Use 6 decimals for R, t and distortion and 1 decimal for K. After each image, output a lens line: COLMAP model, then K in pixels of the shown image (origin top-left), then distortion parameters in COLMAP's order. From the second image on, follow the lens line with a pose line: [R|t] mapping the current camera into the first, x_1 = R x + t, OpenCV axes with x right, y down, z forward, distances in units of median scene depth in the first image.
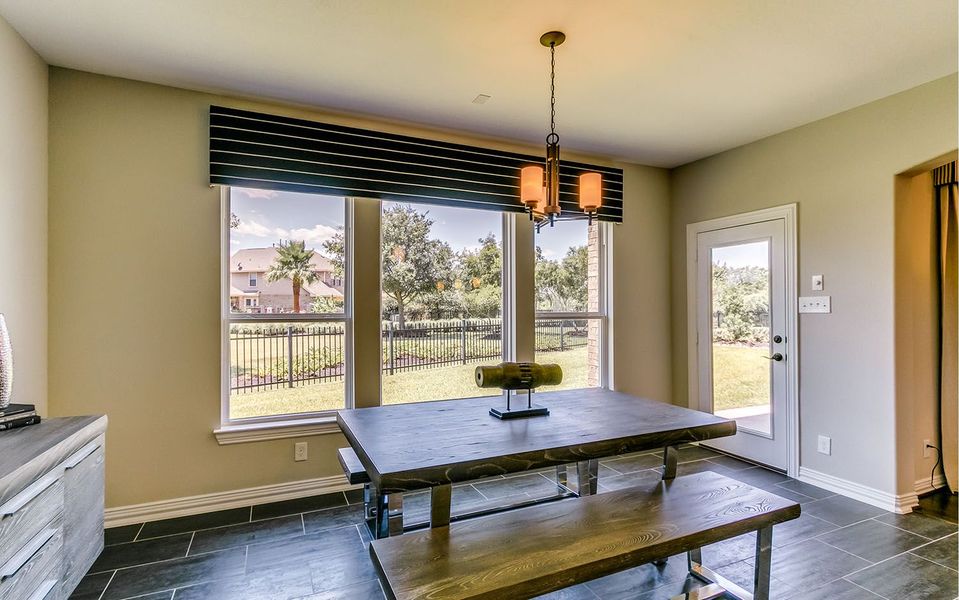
lens RADIAL K [[447.9, 0, 464.2], [0, 447.9, 304.4], [0, 0, 1]] dist [0.001214, -0.000352]
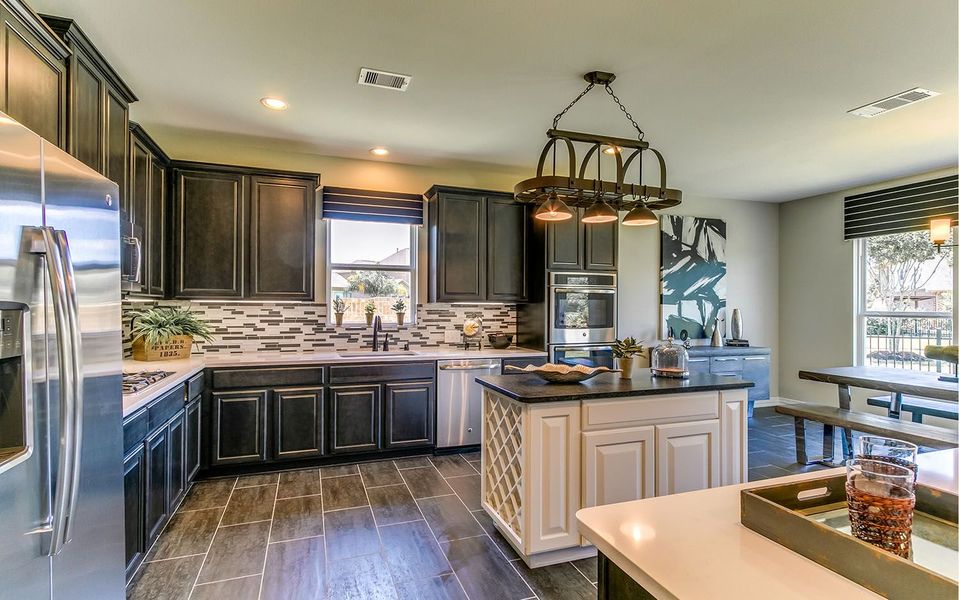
lens RADIAL K [[447.9, 0, 464.2], [0, 447.9, 304.4], [0, 0, 1]] dist [0.001214, -0.000352]
pose [[-0.080915, -0.004698, -0.996710, 1.382196], [0.002248, 0.999985, -0.004896, -0.000930], [0.996718, -0.002637, -0.080904, -0.401871]]
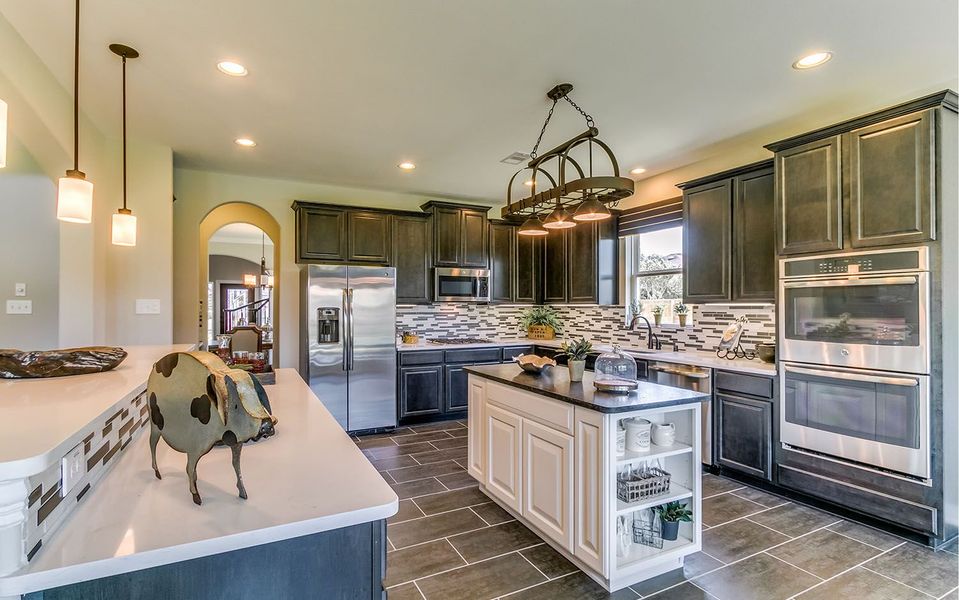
lens RADIAL K [[447.9, 0, 464.2], [0, 447.9, 304.4], [0, 0, 1]] dist [0.001214, -0.000352]
pose [[-0.999205, 0.000321, -0.039861, 0.676053], [0.000872, 0.999904, -0.013816, 0.005611], [0.039853, -0.013840, -0.999110, 0.790353]]
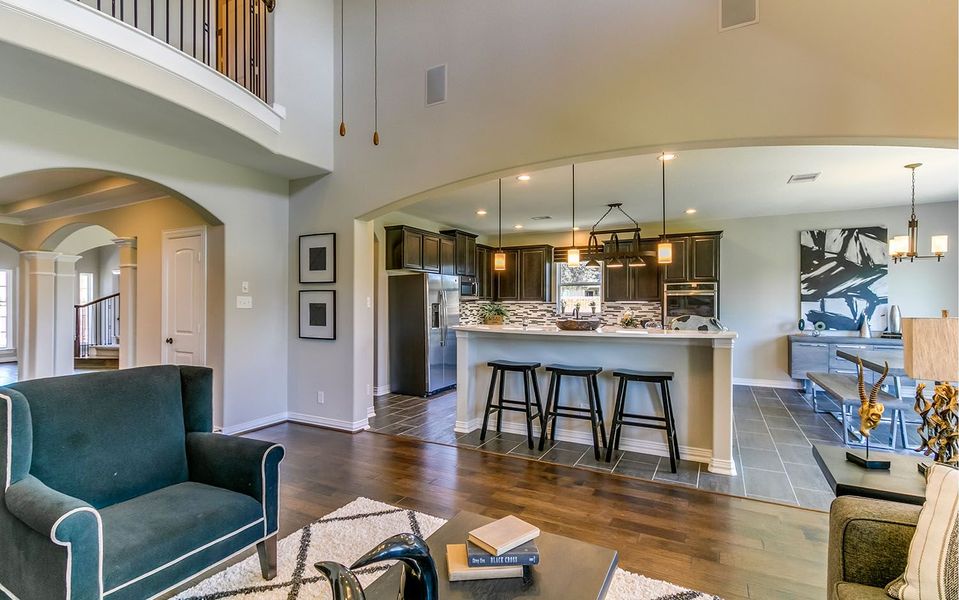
lens RADIAL K [[453.0, 0, 465.0], [0, 453.0, 304.6], [0, 0, 1]] dist [0.002933, -0.001146]
pose [[-0.793845, 0.000405, -0.608120, 2.353932], [0.002860, 0.999991, -0.003066, 0.008994], [0.608113, -0.004173, -0.793839, 1.119494]]
